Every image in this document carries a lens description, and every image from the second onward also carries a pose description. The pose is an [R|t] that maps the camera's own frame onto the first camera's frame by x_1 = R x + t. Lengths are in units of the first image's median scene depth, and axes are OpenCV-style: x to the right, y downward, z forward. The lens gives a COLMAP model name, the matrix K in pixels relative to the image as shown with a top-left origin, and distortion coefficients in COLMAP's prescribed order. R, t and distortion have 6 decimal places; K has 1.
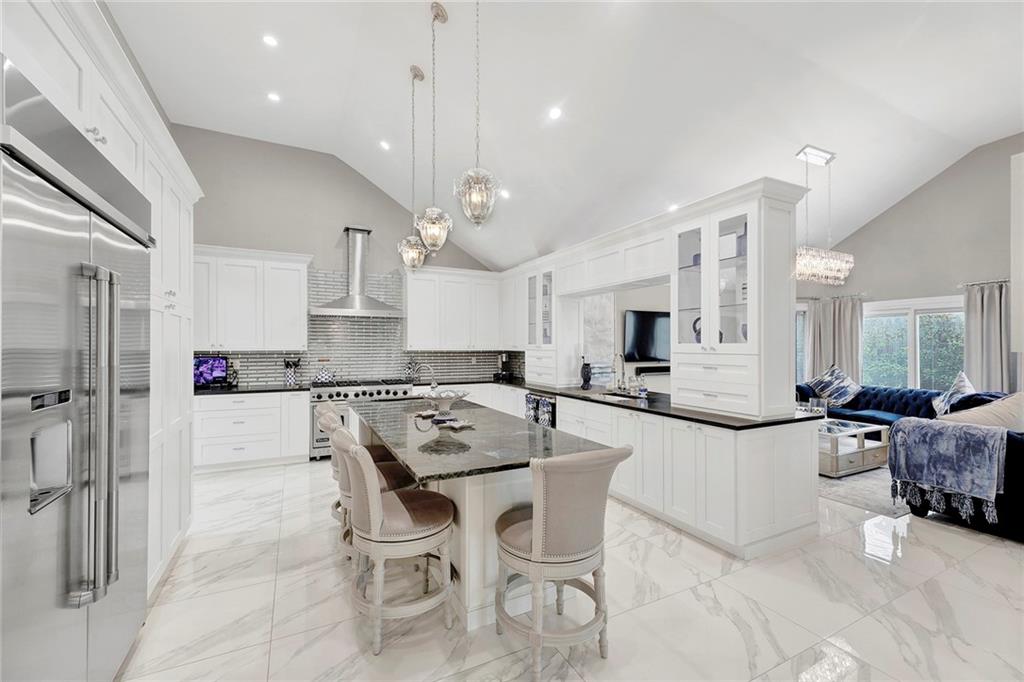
lens RADIAL K [[419.2, 0, 507.0], [0, 419.2, 341.3], [0, 0, 1]] dist [0.011885, -0.007826]
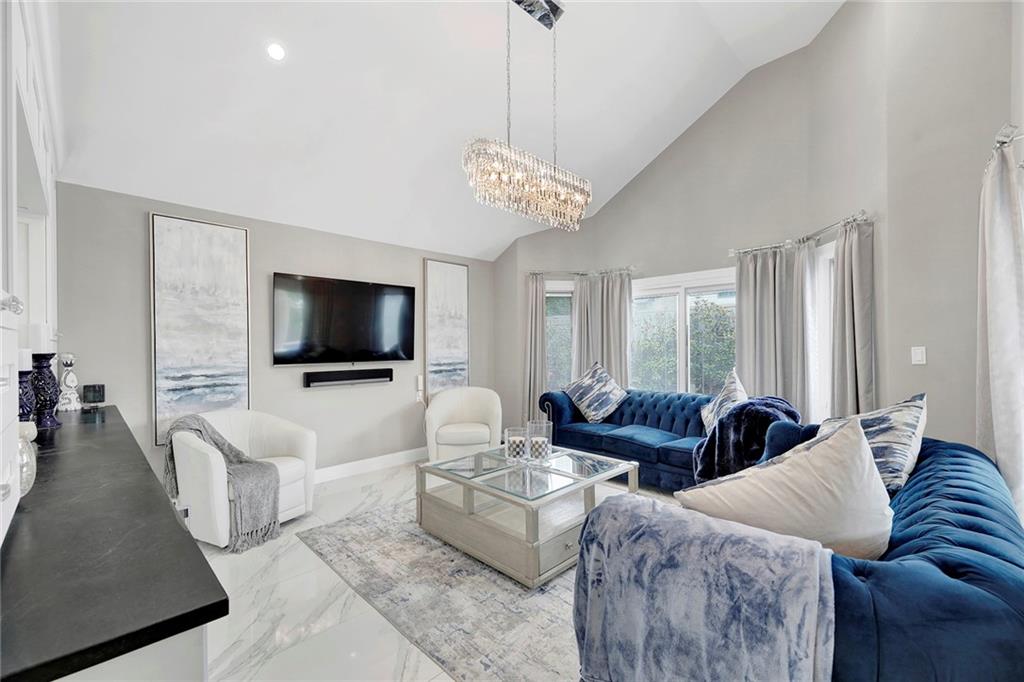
lens RADIAL K [[419.2, 0, 507.0], [0, 419.2, 341.3], [0, 0, 1]] dist [0.011885, -0.007826]
pose [[0.948595, -0.001645, 0.316489, 0.446017], [0.001920, 0.999998, -0.000559, 0.021728], [-0.316488, 0.001138, 0.948596, 0.402812]]
